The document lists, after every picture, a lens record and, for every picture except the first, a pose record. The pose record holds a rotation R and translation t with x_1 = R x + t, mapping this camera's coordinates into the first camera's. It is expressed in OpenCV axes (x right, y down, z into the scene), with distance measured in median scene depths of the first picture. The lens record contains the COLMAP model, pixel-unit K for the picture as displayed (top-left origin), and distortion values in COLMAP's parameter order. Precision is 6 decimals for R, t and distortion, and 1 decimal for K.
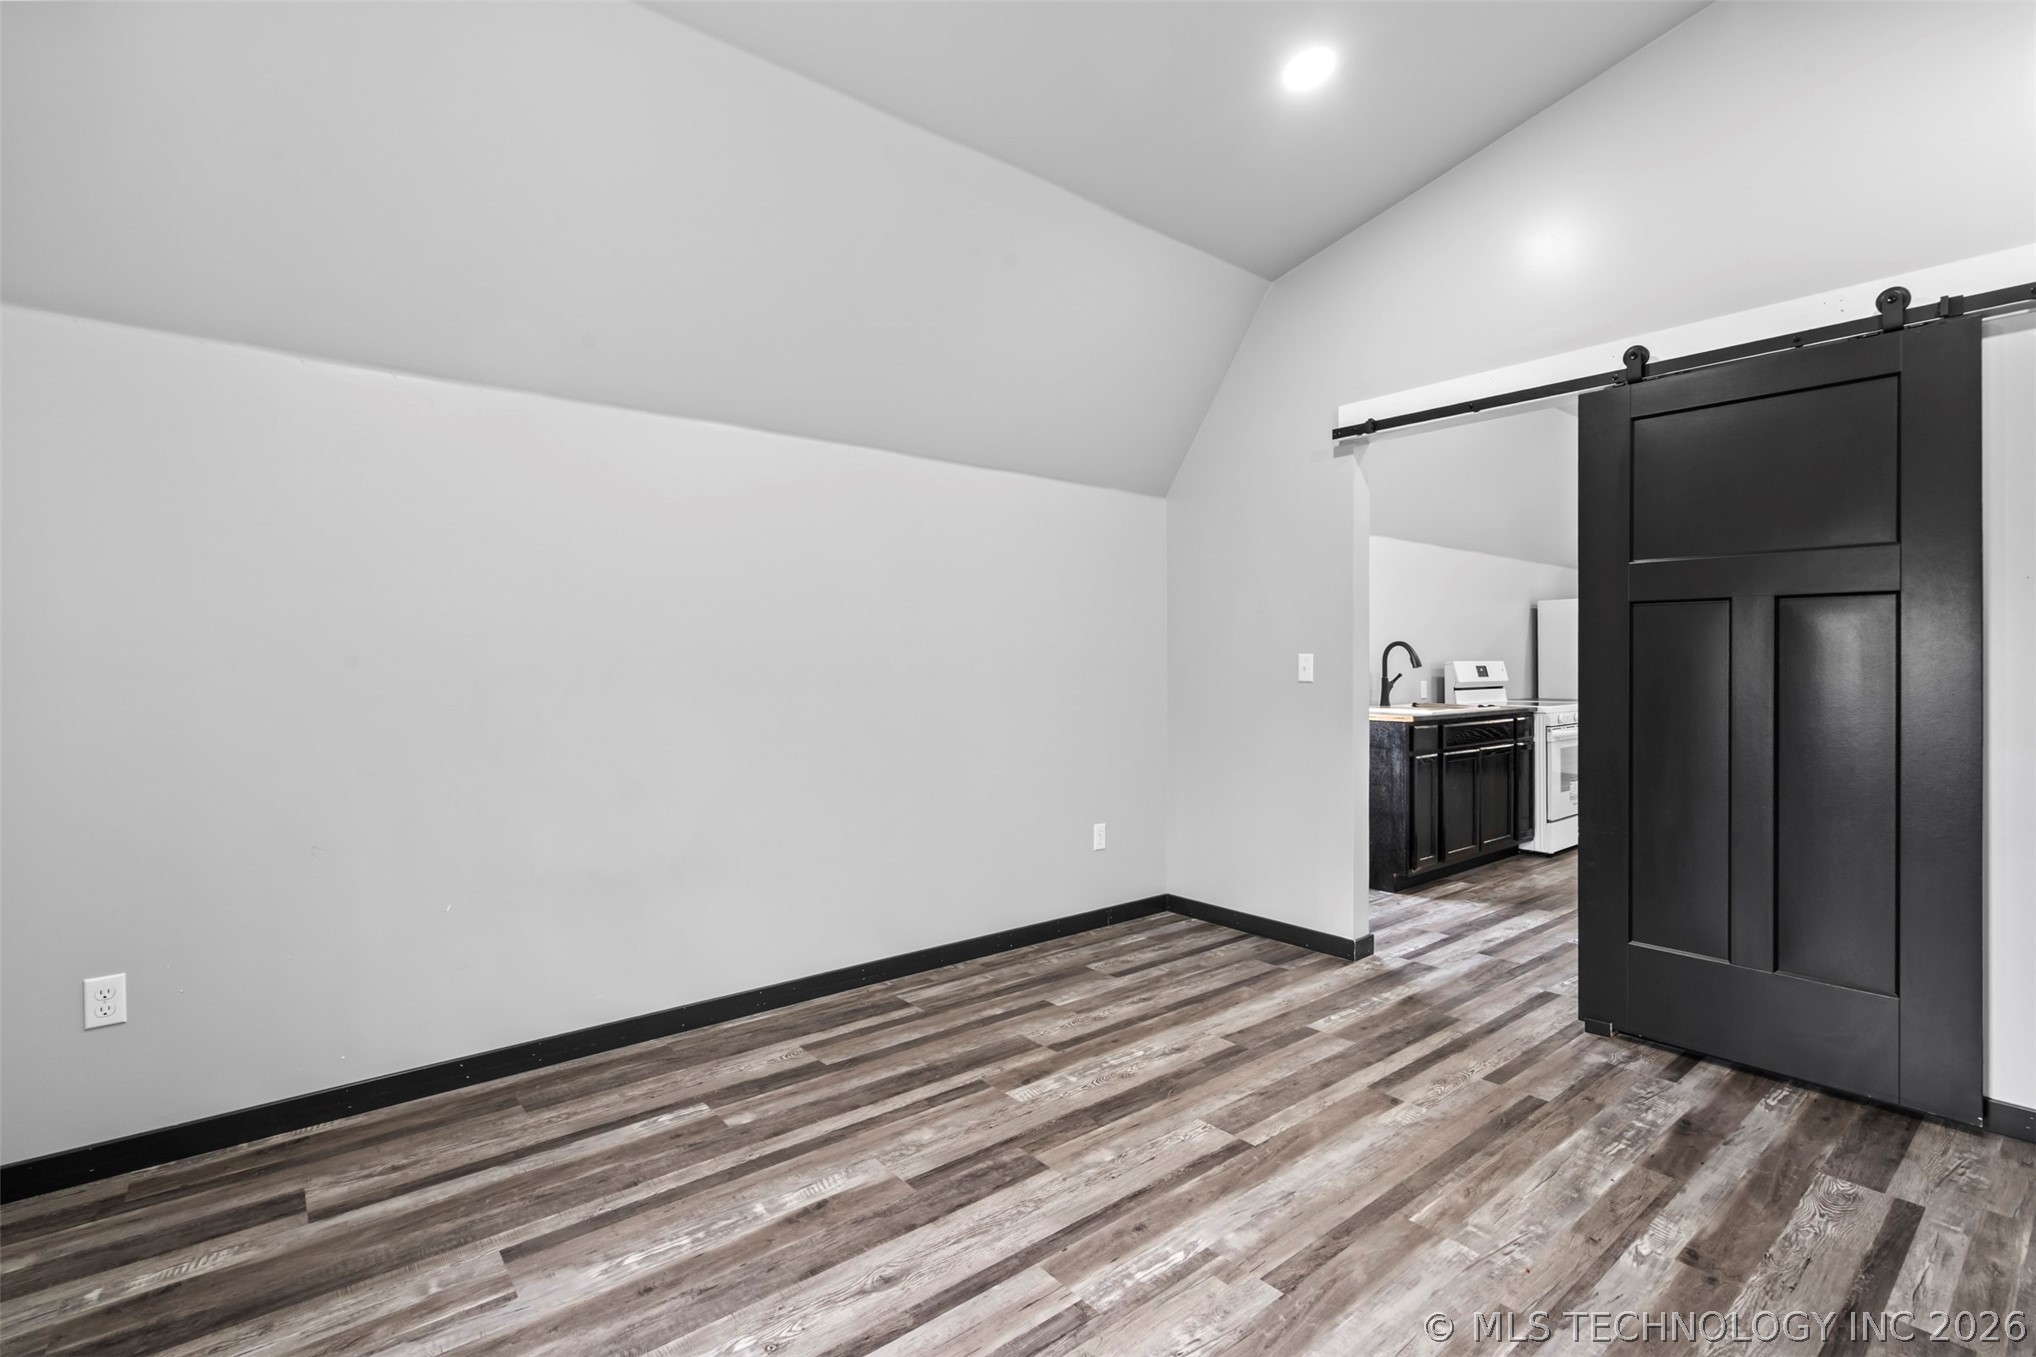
lens RADIAL K [[937.4, 0, 1012.8], [0, 937.4, 661.7], [0, 0, 1]] dist [0.000889, 0.000270]
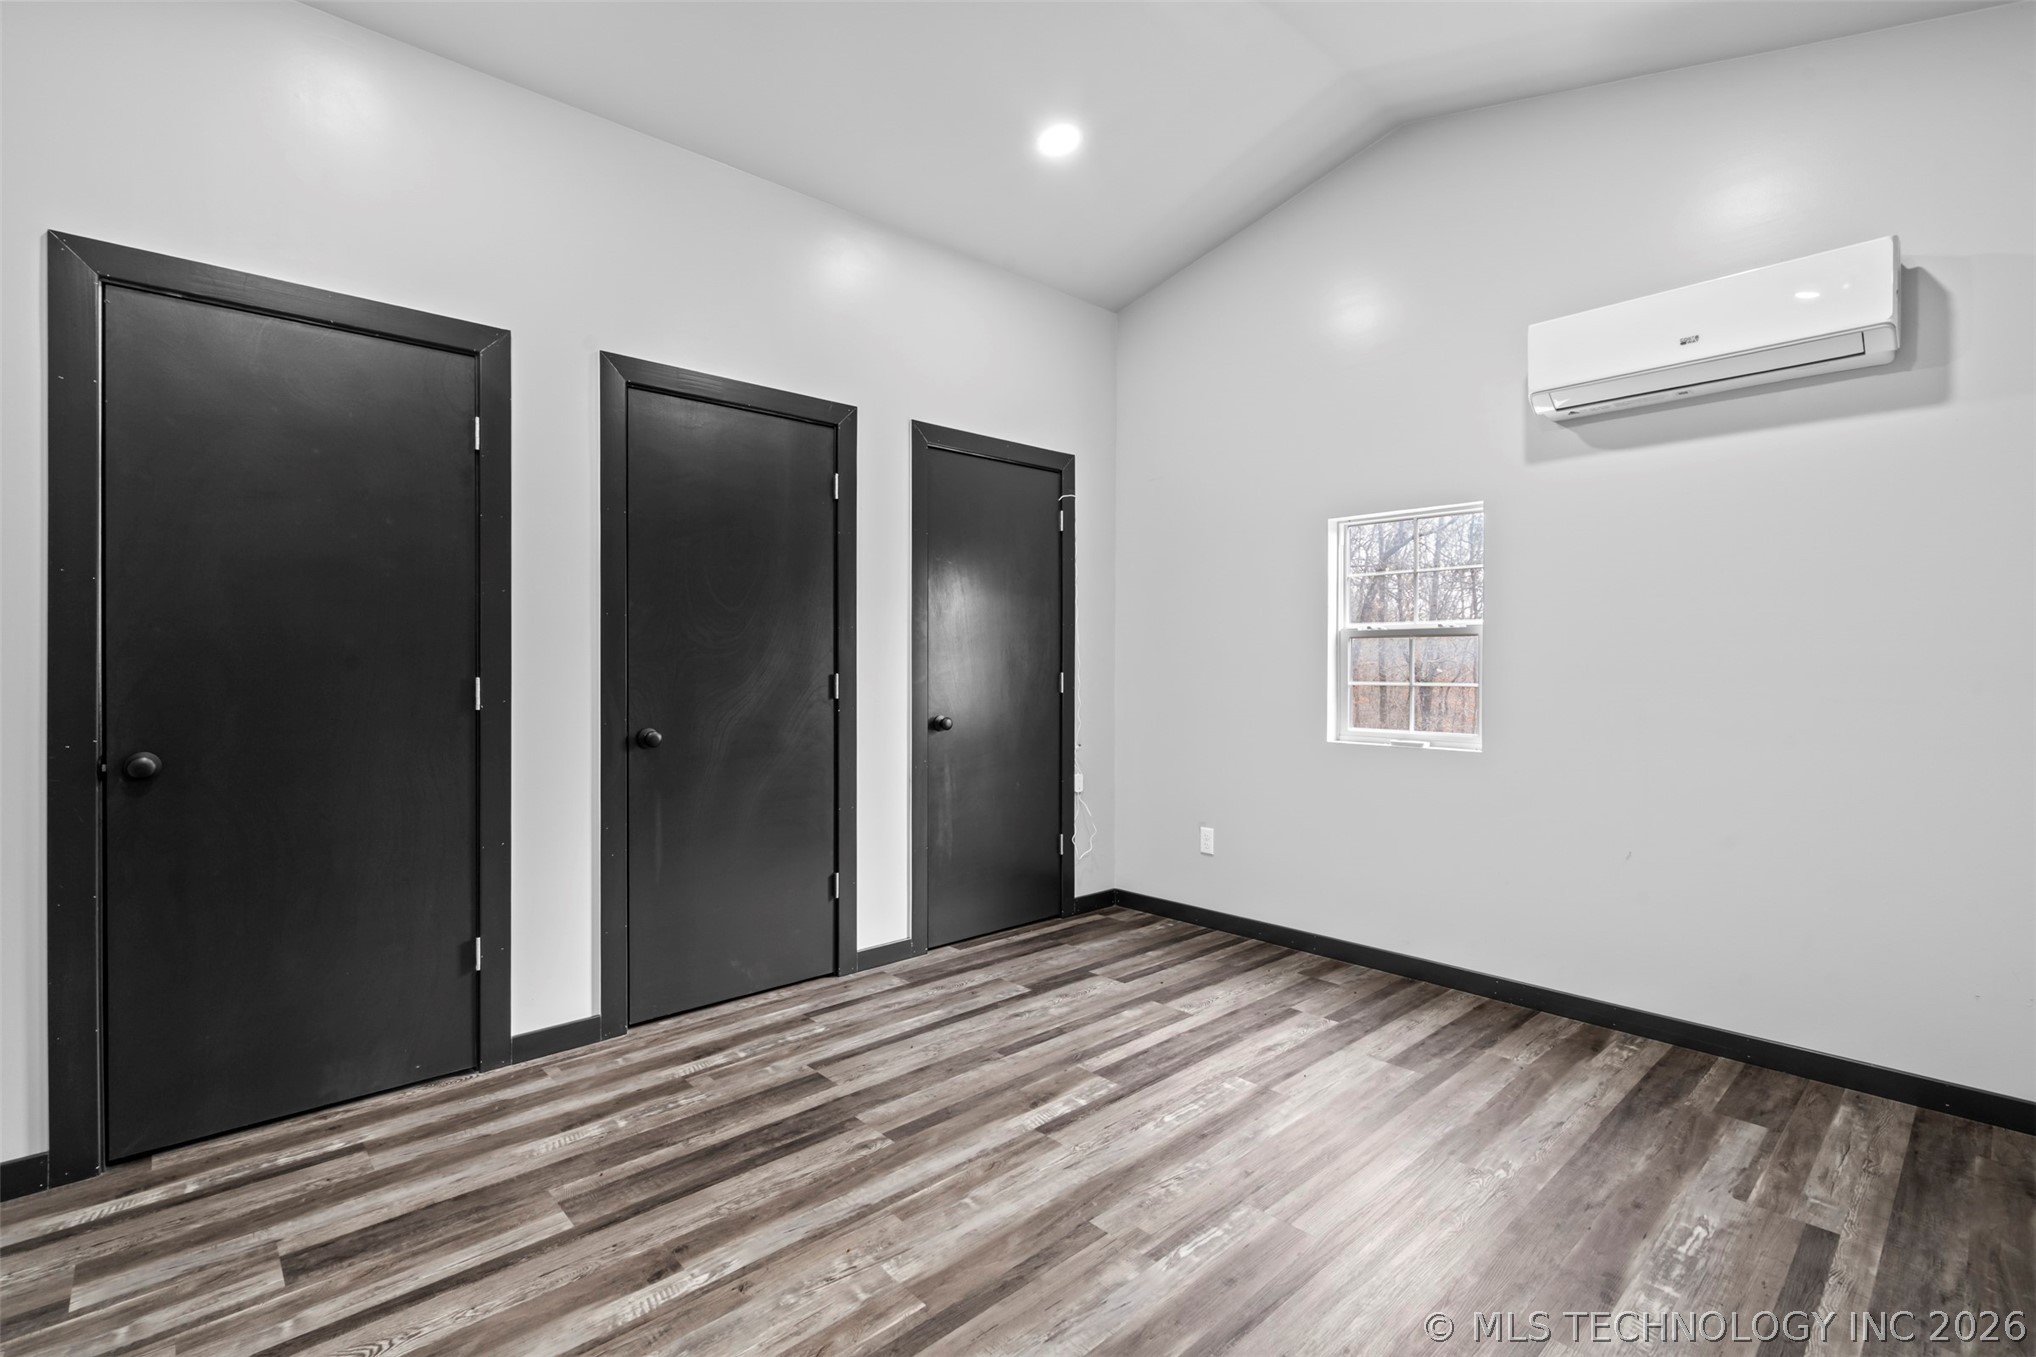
lens RADIAL K [[937.4, 0, 1021.6], [0, 937.4, 673.3], [0, 0, 1]] dist [0.000889, 0.000270]
pose [[-0.997793, 0.001105, -0.066391, 0.418028], [0.000667, 0.999978, 0.006623, 0.008709], [0.066397, 0.006564, -0.997772, 1.991259]]
